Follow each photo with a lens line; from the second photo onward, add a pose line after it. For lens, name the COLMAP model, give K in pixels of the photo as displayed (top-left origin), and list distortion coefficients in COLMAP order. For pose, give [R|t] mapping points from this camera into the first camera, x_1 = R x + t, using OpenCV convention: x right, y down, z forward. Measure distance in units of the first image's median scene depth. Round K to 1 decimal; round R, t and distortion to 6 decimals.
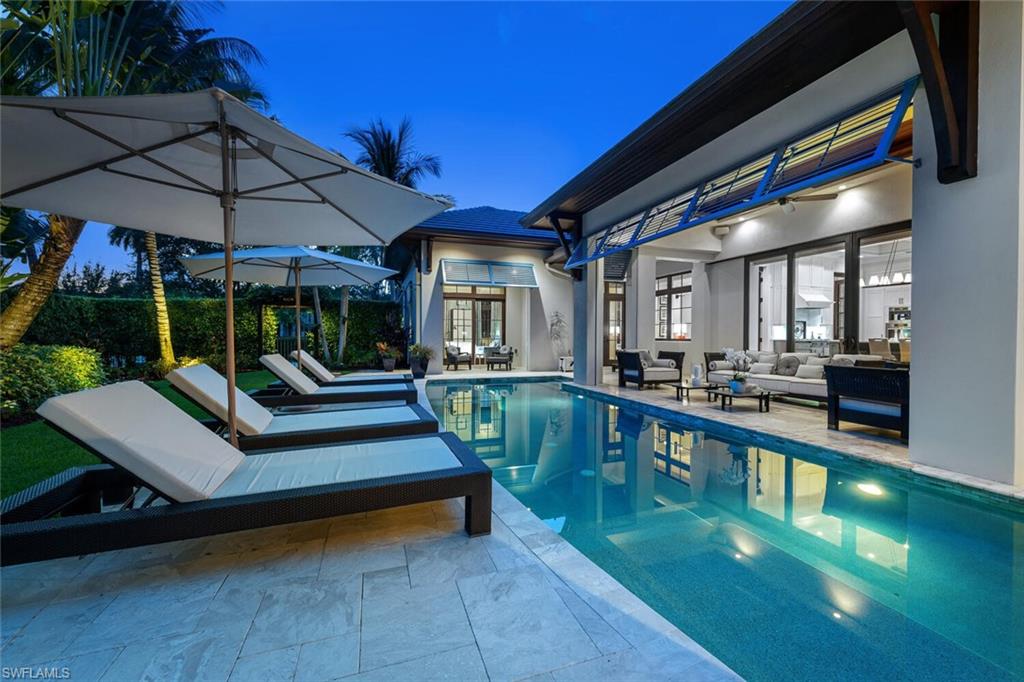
lens RADIAL K [[411.4, 0, 513.6], [0, 411.4, 337.1], [0, 0, 1]] dist [-0.002563, 0.000111]
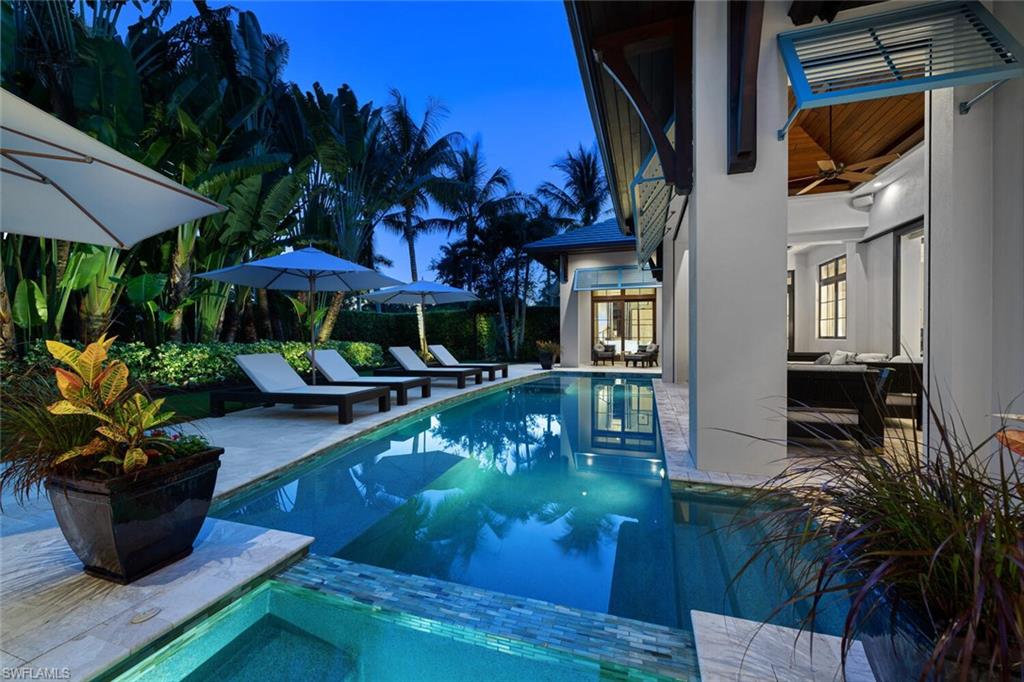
lens RADIAL K [[411.4, 0, 509.1], [0, 411.4, 342.4], [0, 0, 1]] dist [-0.002563, 0.000111]
pose [[0.793287, 0.004015, -0.608835, 0.358869], [0.004588, 0.999910, 0.012572, 0.002430], [0.608831, -0.012766, 0.793197, -0.045809]]
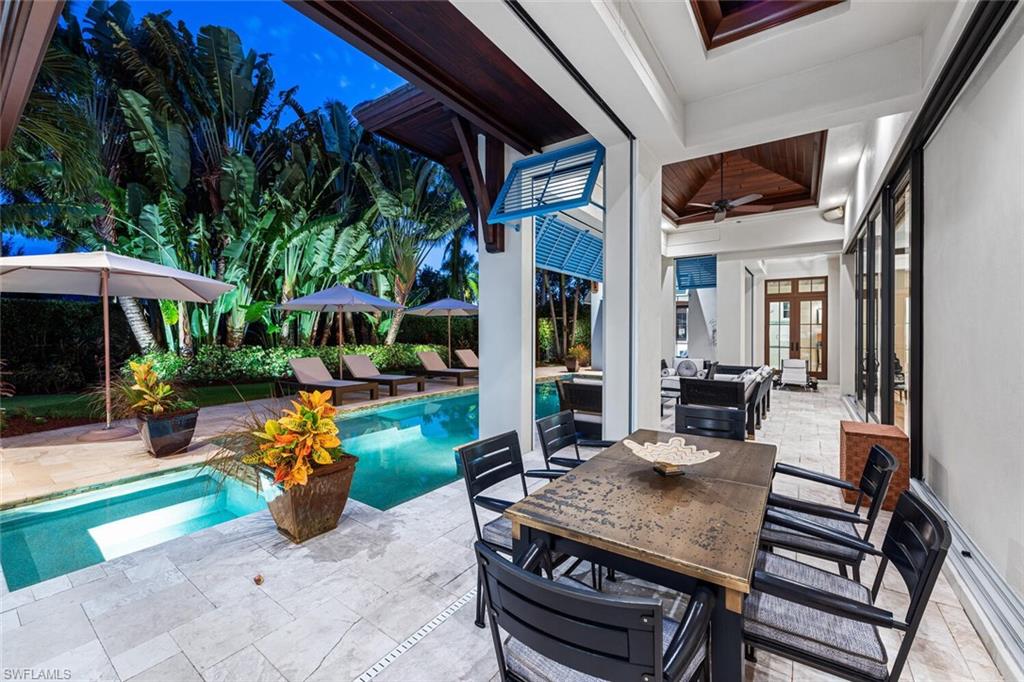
lens RADIAL K [[411.4, 0, 512.1], [0, 411.4, 338.3], [0, 0, 1]] dist [-0.002563, 0.000111]
pose [[0.583665, 0.009766, -0.811936, 0.633125], [-0.002086, 0.999942, 0.010527, -0.021406], [0.811992, -0.004450, 0.583652, 0.026892]]
